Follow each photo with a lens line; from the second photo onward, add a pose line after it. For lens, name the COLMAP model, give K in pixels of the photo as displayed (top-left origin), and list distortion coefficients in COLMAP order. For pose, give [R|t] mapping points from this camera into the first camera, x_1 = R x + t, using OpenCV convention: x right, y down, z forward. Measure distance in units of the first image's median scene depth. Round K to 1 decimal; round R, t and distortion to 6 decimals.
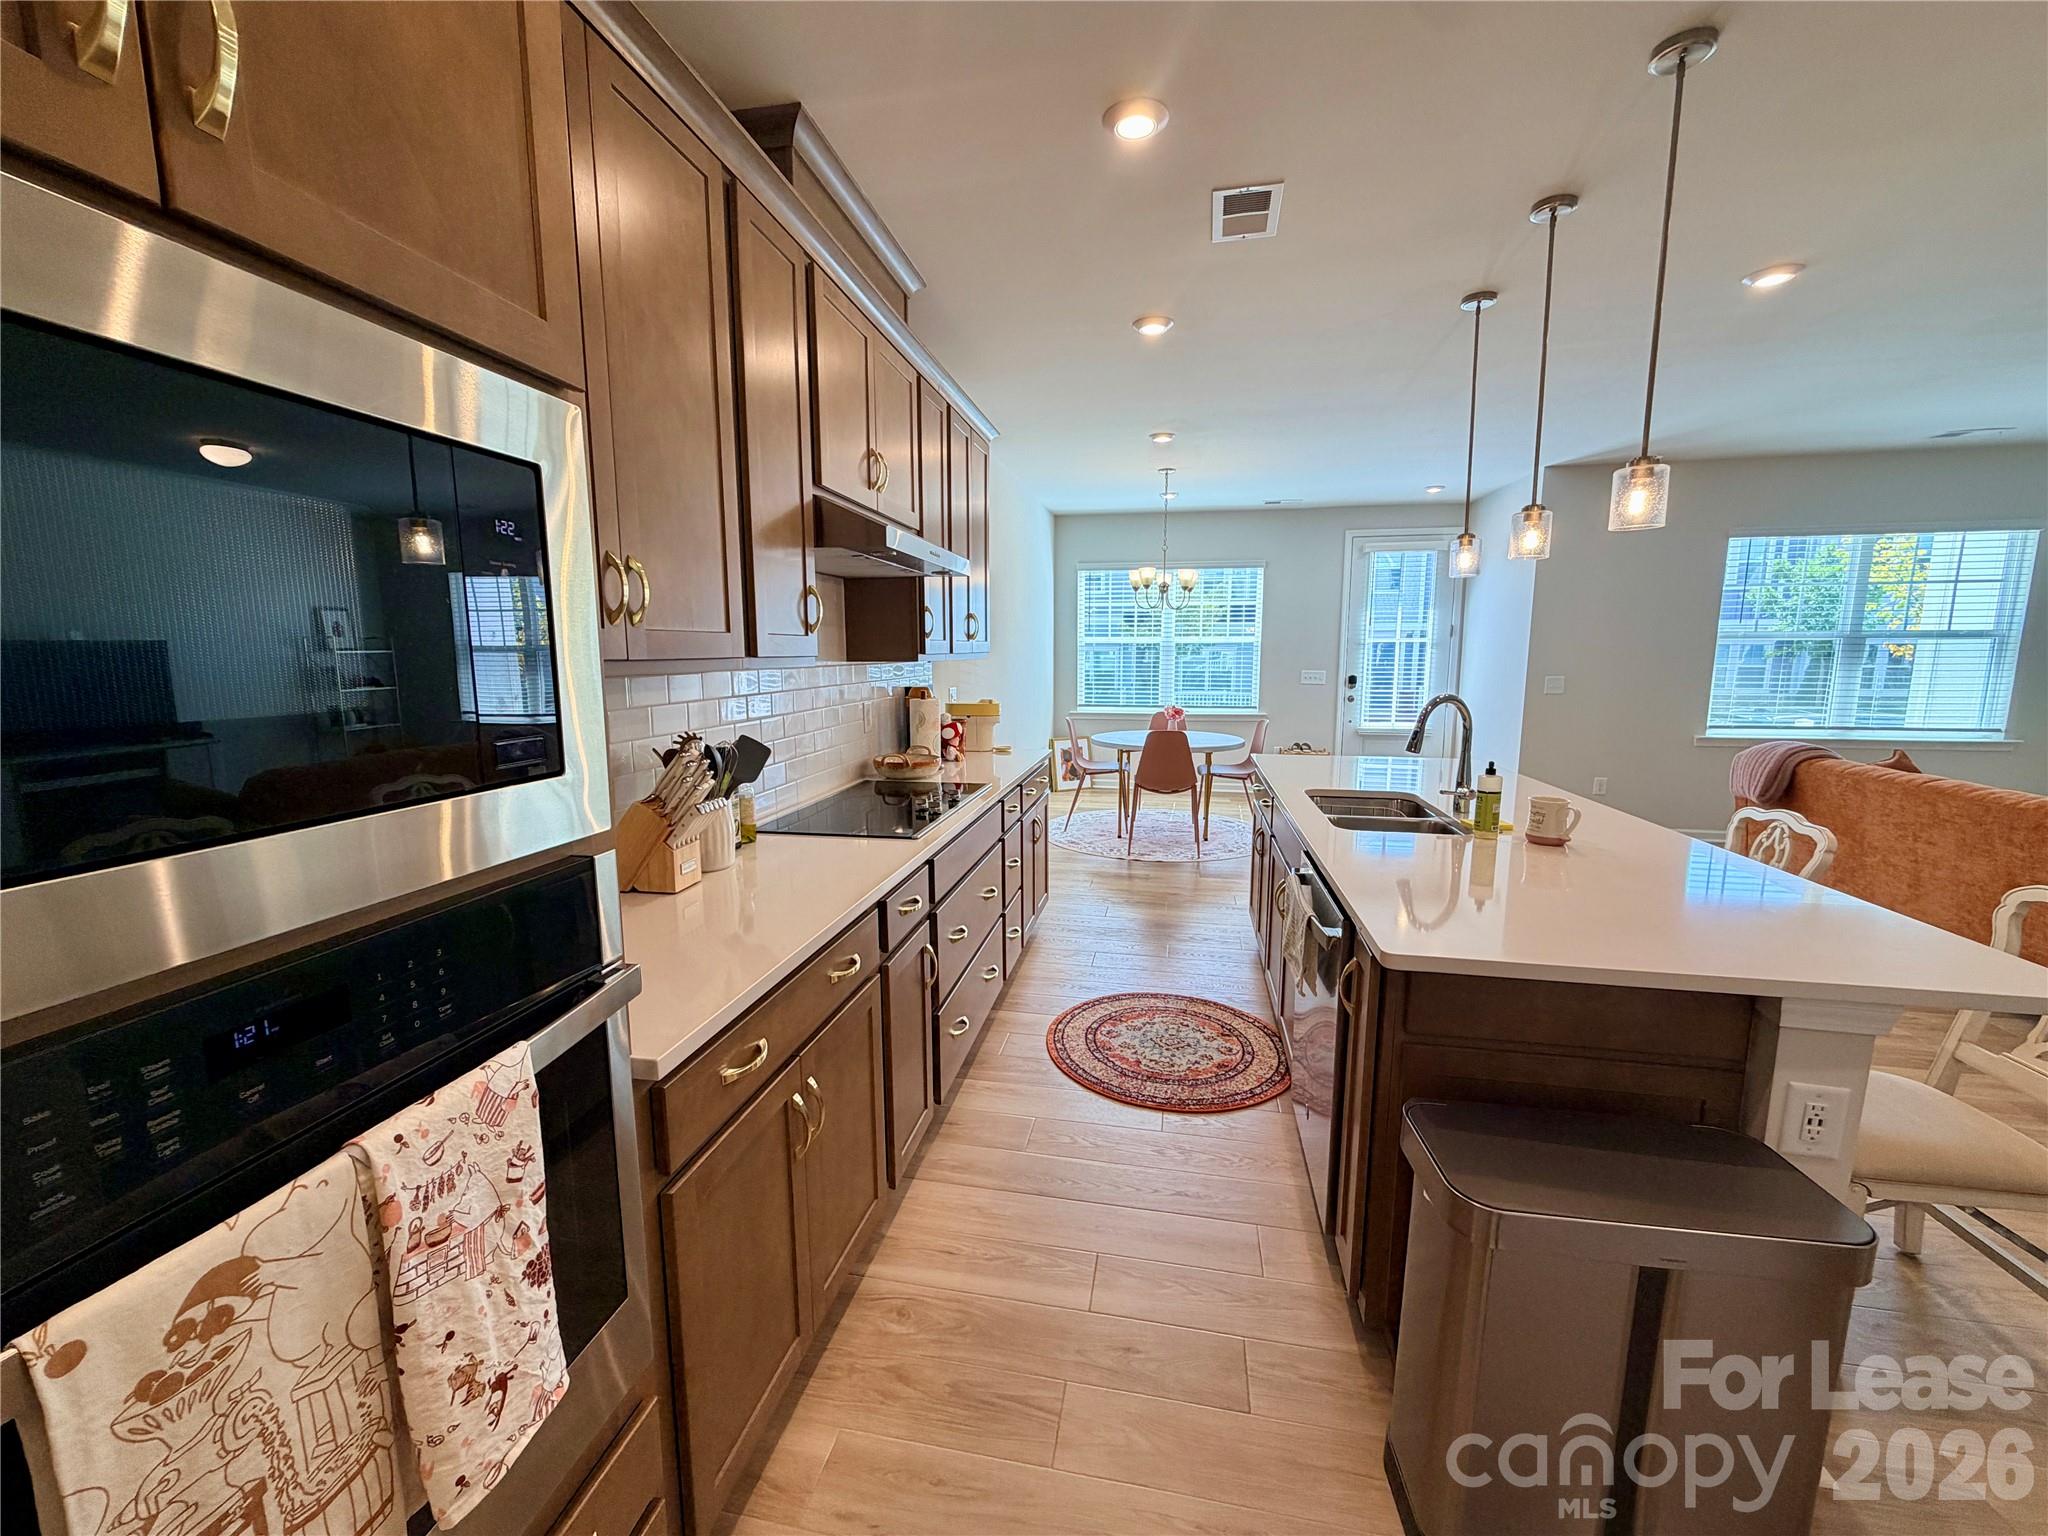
lens RADIAL K [[816.2, 0, 1021.3], [0, 816.2, 768.5], [0, 0, 1]] dist [0.000835, 0.000009]
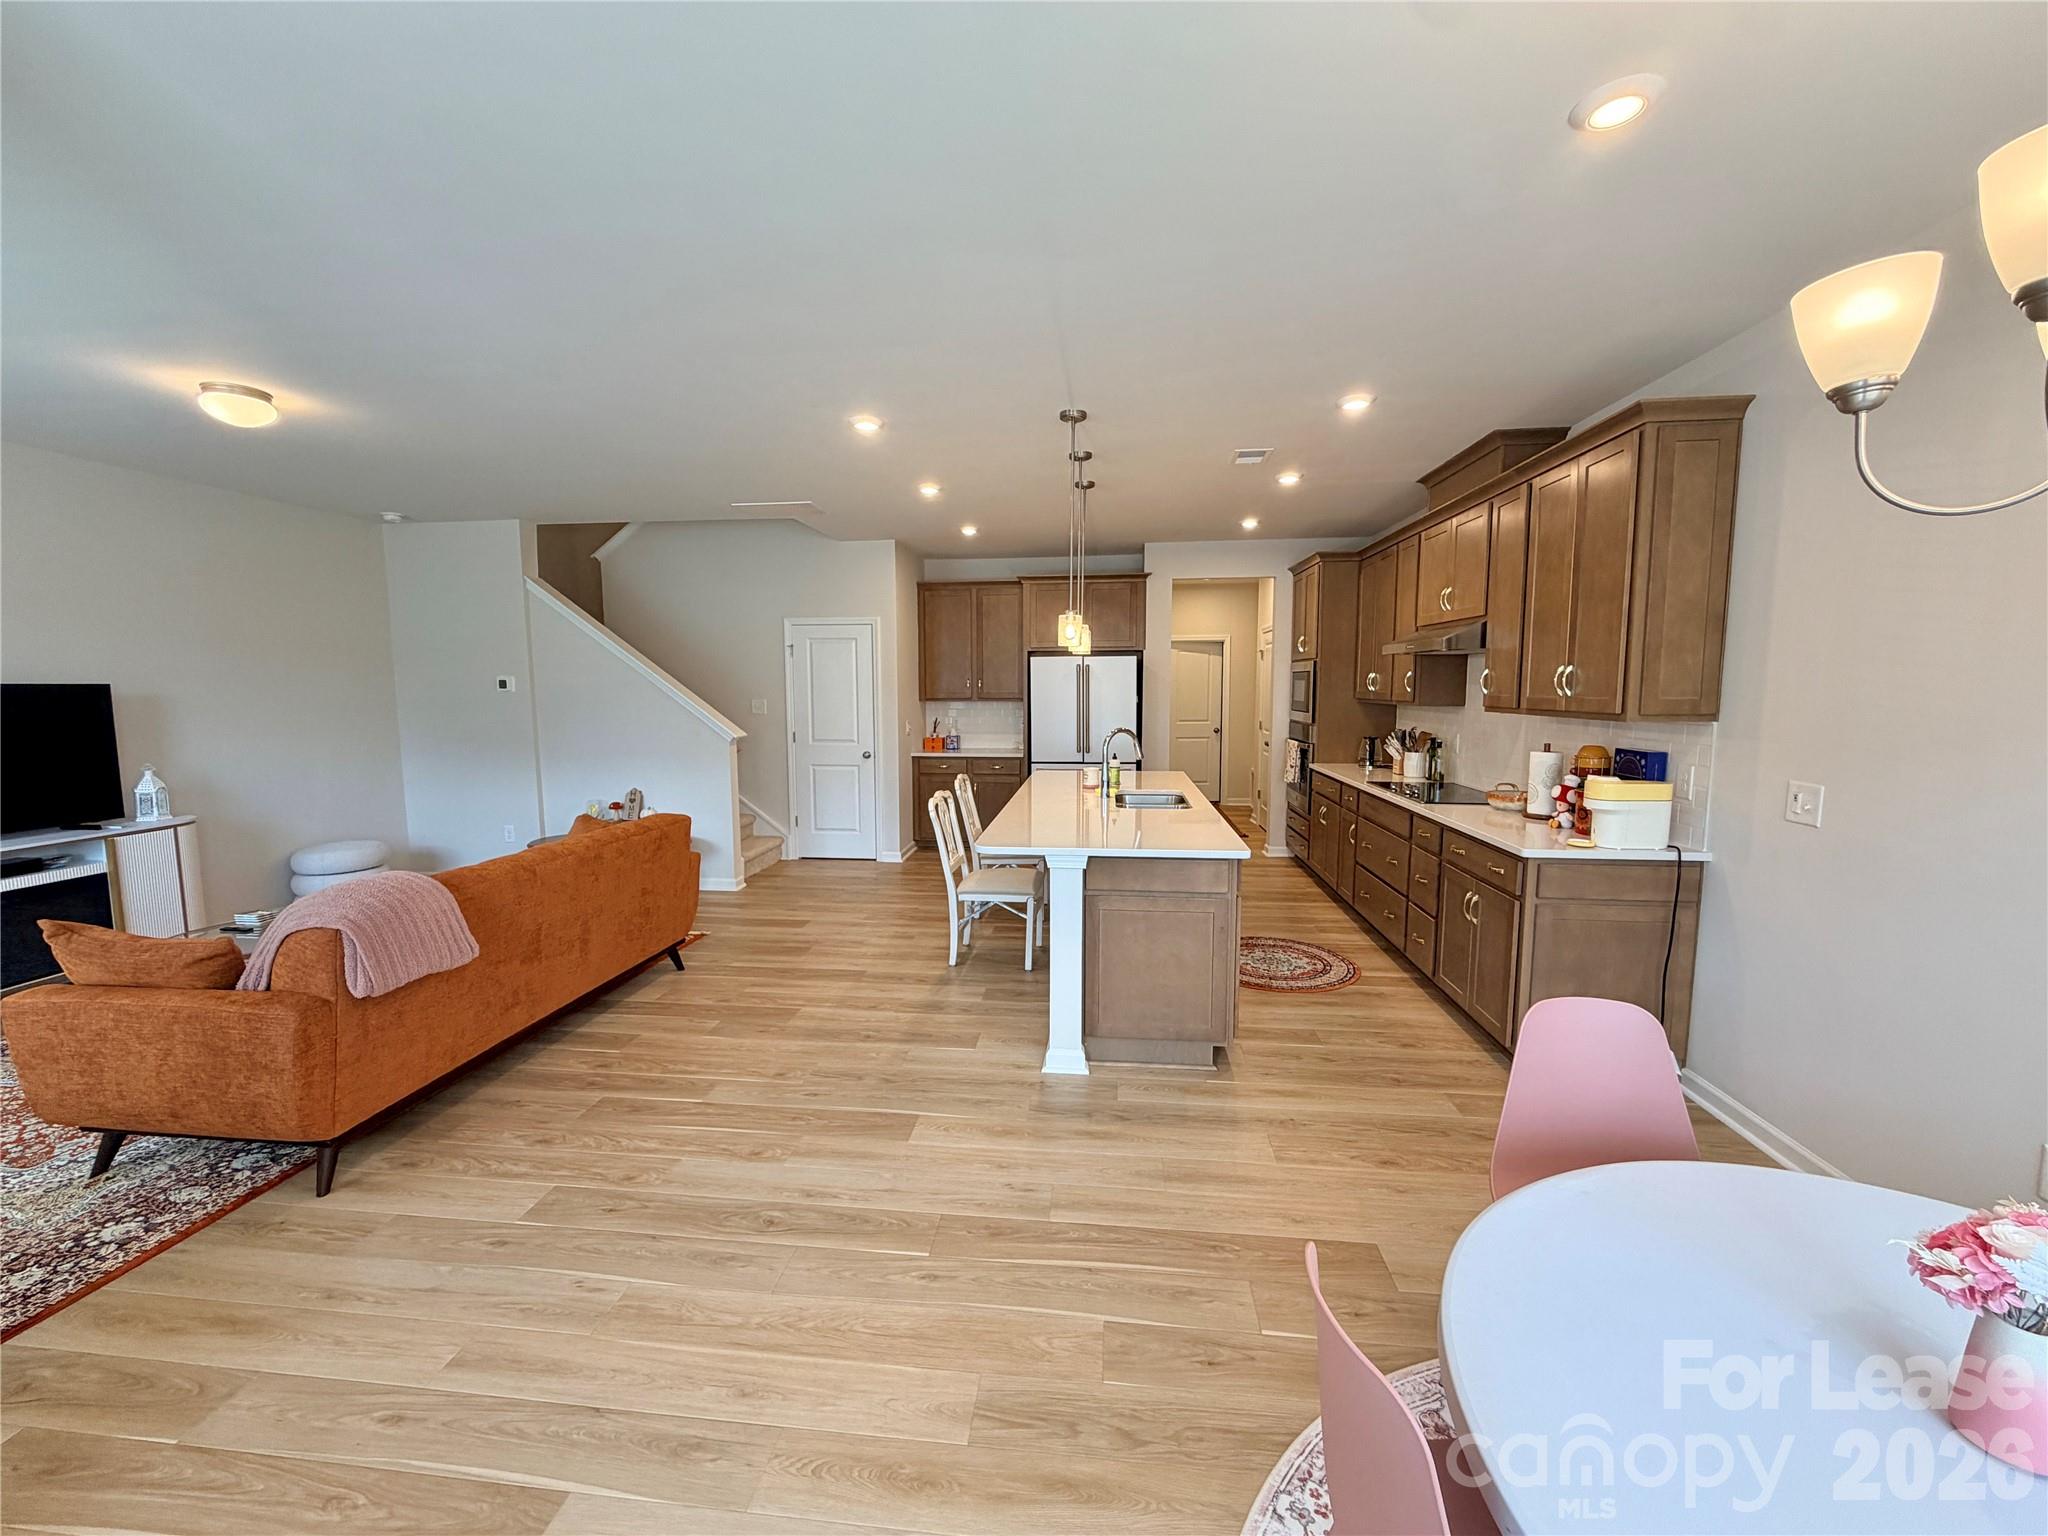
lens RADIAL K [[816.2, 0, 1022.0], [0, 816.2, 769.5], [0, 0, 1]] dist [0.000835, 0.000009]
pose [[-0.996323, 0.015613, -0.084244, 0.706518], [-0.005773, 0.968788, 0.247824, -0.350819], [0.085484, 0.247399, -0.965135, 2.158705]]
